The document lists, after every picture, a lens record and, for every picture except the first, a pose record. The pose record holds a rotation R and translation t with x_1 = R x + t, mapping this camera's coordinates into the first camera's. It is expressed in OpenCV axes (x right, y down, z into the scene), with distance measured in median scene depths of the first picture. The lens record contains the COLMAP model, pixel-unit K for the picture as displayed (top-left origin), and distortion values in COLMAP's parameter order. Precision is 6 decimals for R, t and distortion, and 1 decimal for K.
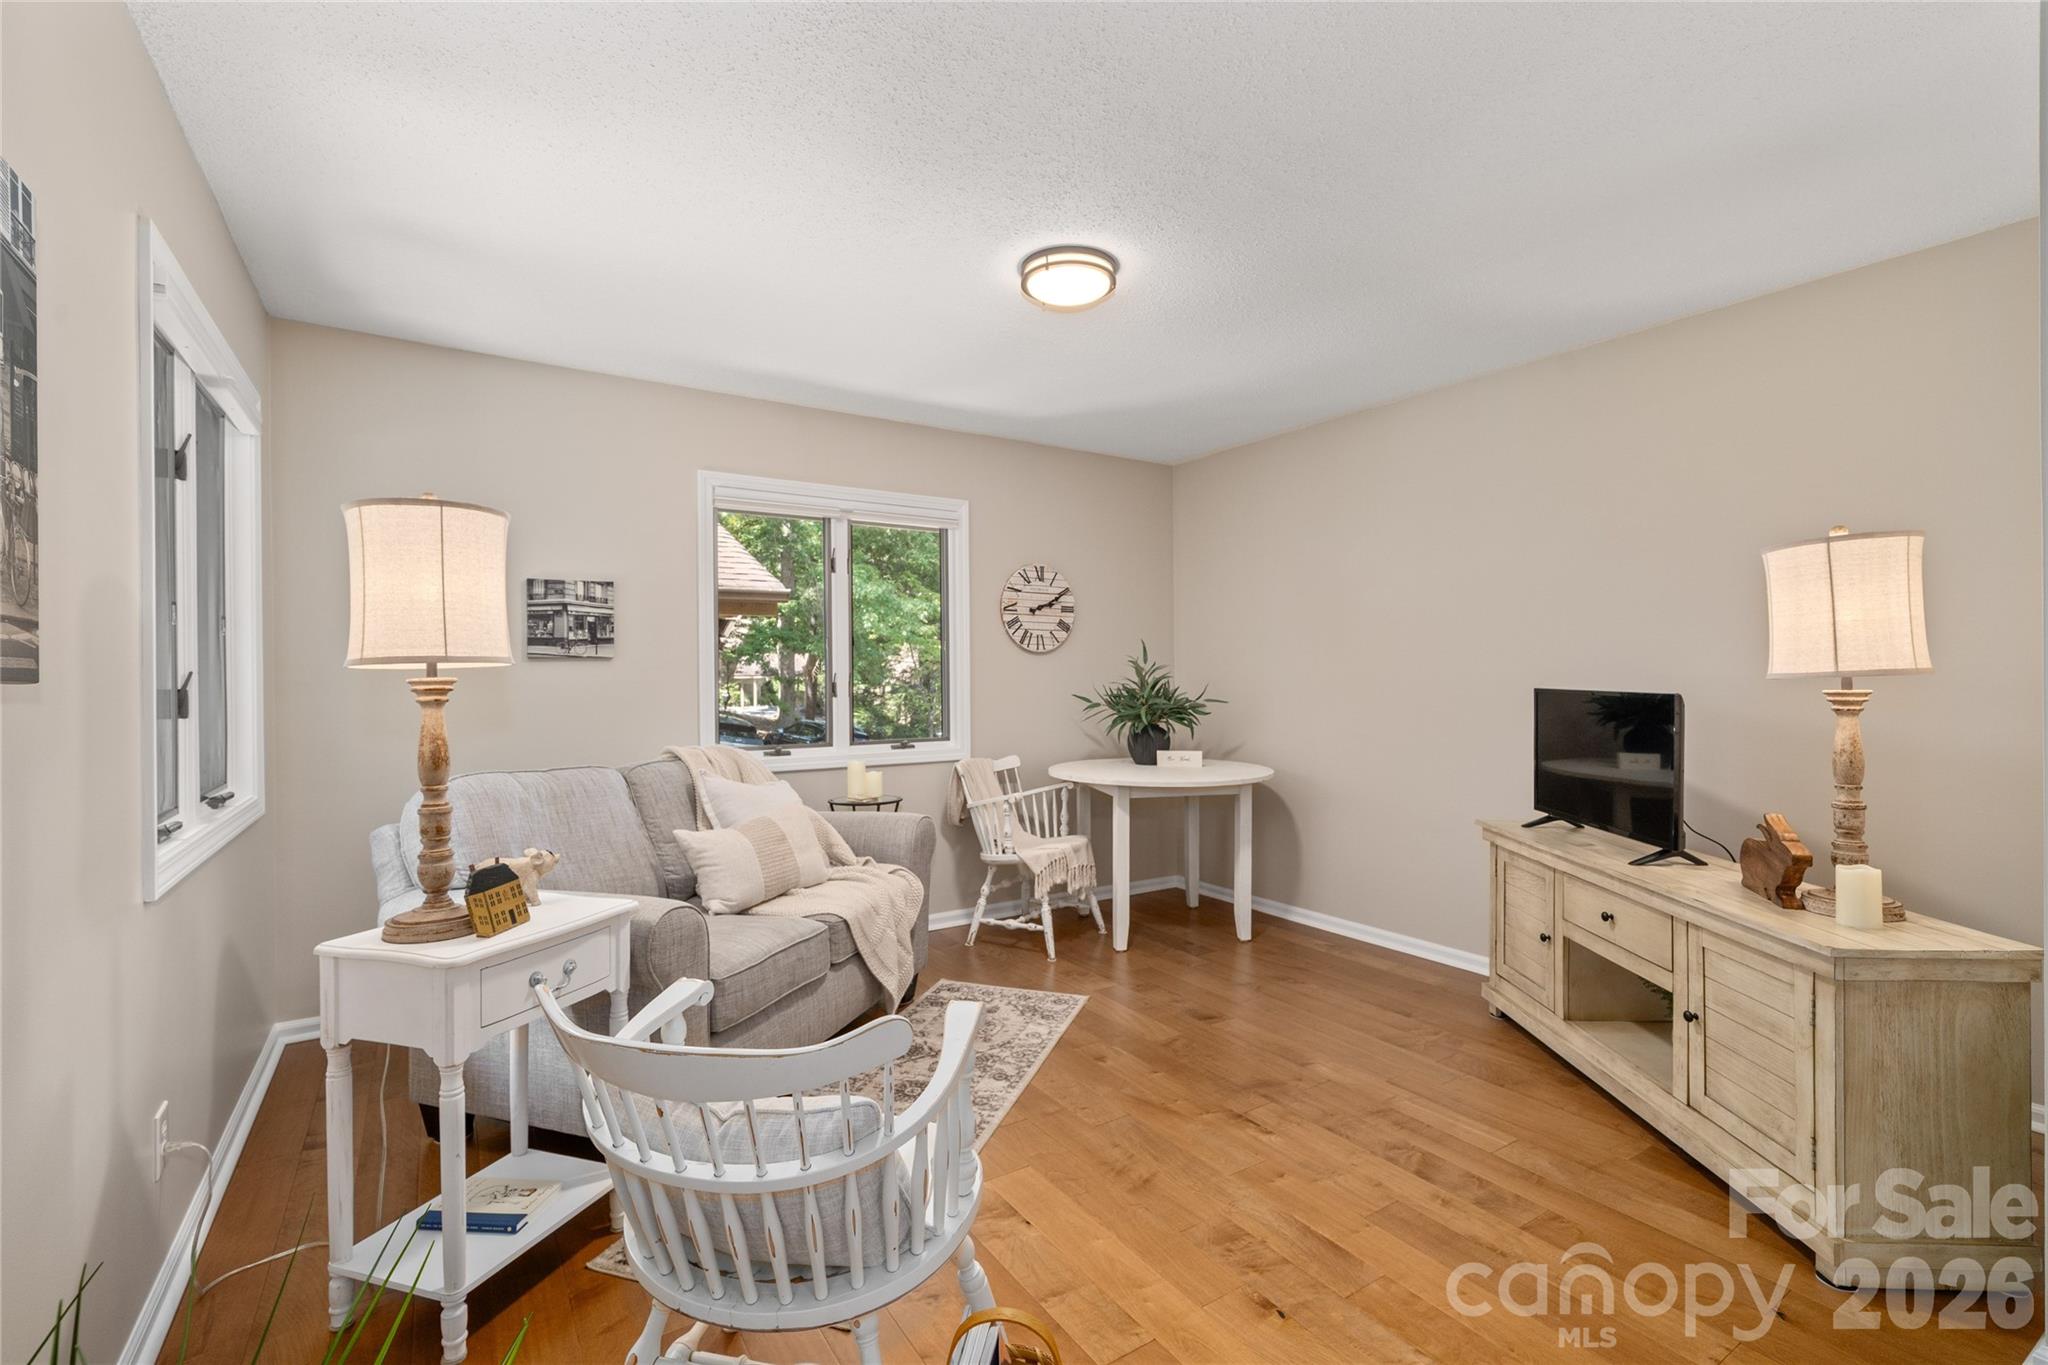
lens RADIAL K [[899.4, 0, 1008.8], [0, 899.4, 679.5], [0, 0, 1]] dist [0.001628, -0.000945]
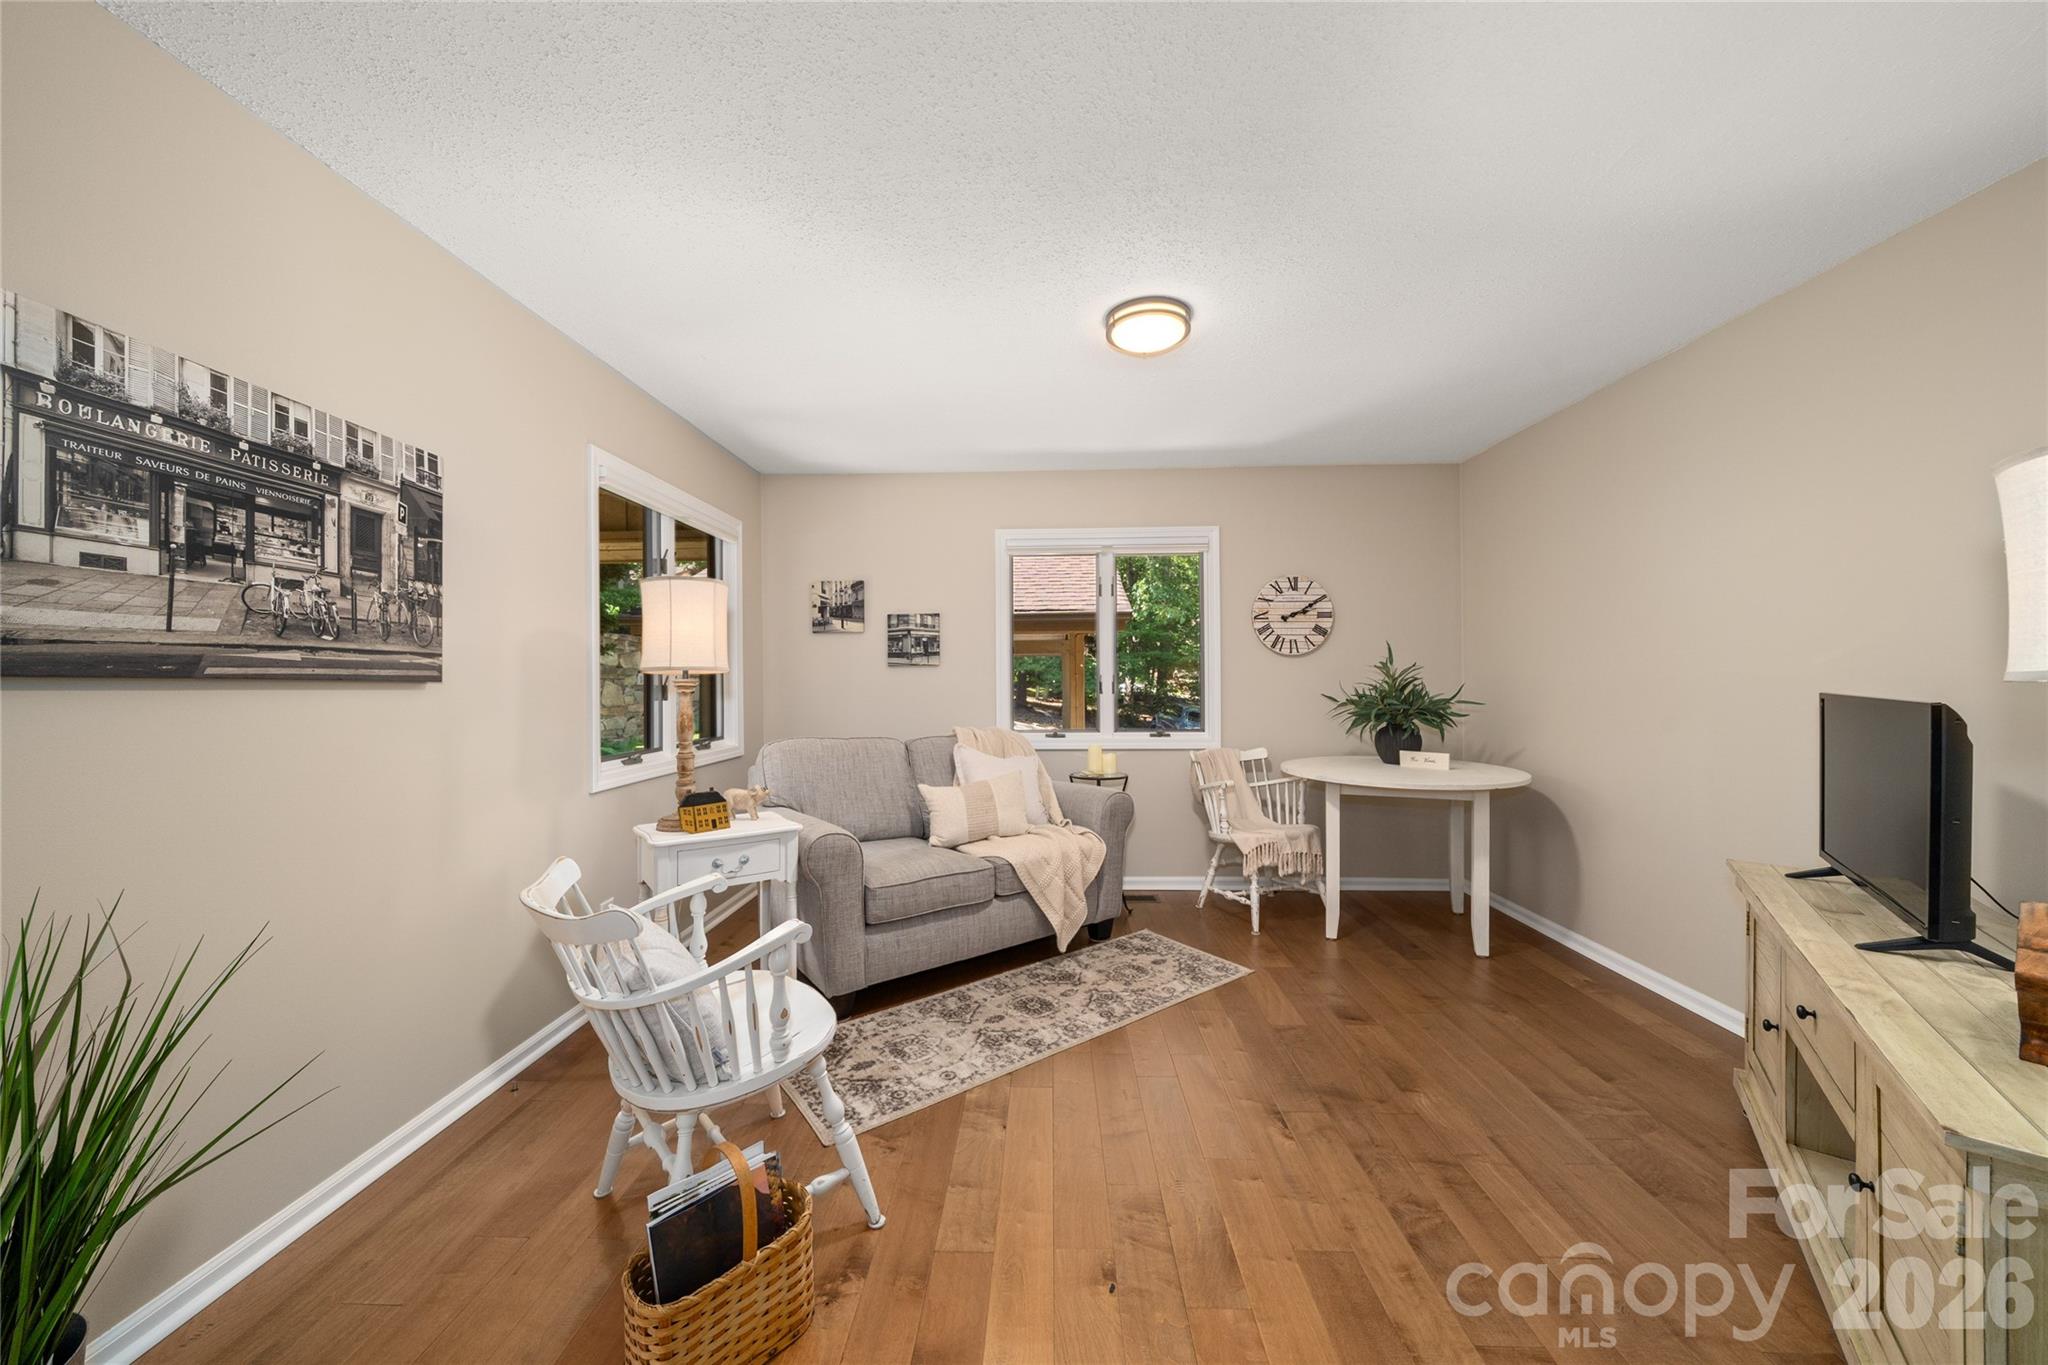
lens RADIAL K [[706.0, 0, 1020.5], [0, 706.0, 681.6], [0, 0, 1]] dist [-0.006898, 0.000069]
pose [[0.821004, 0.002354, -0.570918, 0.302119], [-0.000457, 0.999994, 0.003466, -0.001152], [0.570923, -0.002585, 0.821000, 0.120753]]
